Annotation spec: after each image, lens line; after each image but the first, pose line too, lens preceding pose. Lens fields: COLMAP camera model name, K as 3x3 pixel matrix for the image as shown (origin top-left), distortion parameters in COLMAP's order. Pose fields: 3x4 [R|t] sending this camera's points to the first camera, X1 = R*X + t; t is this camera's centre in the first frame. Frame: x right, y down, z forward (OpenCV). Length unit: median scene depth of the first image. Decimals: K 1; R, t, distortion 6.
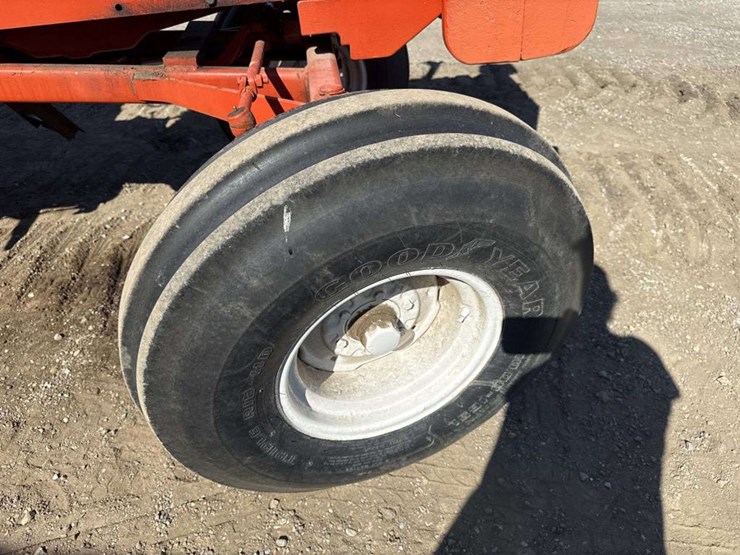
lens RADIAL K [[529.4, 0, 369.6], [0, 529.4, 274.8], [0, 0, 1]] dist [0.031798, -0.041191]
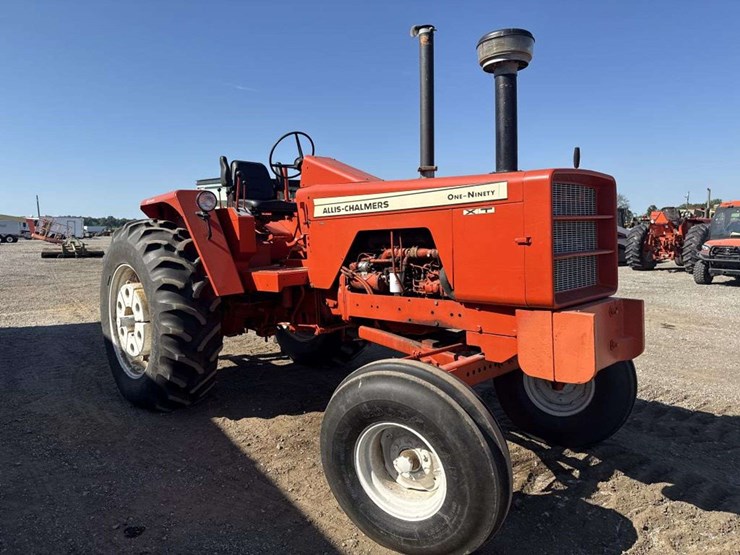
lens RADIAL K [[529.4, 0, 368.1], [0, 529.4, 278.5], [0, 0, 1]] dist [0.031798, -0.041191]
pose [[0.617219, 0.104455, -0.779827, 1.529783], [-0.475992, 0.838766, -0.264390, 0.124057], [0.626476, 0.534378, 0.567422, -0.768285]]
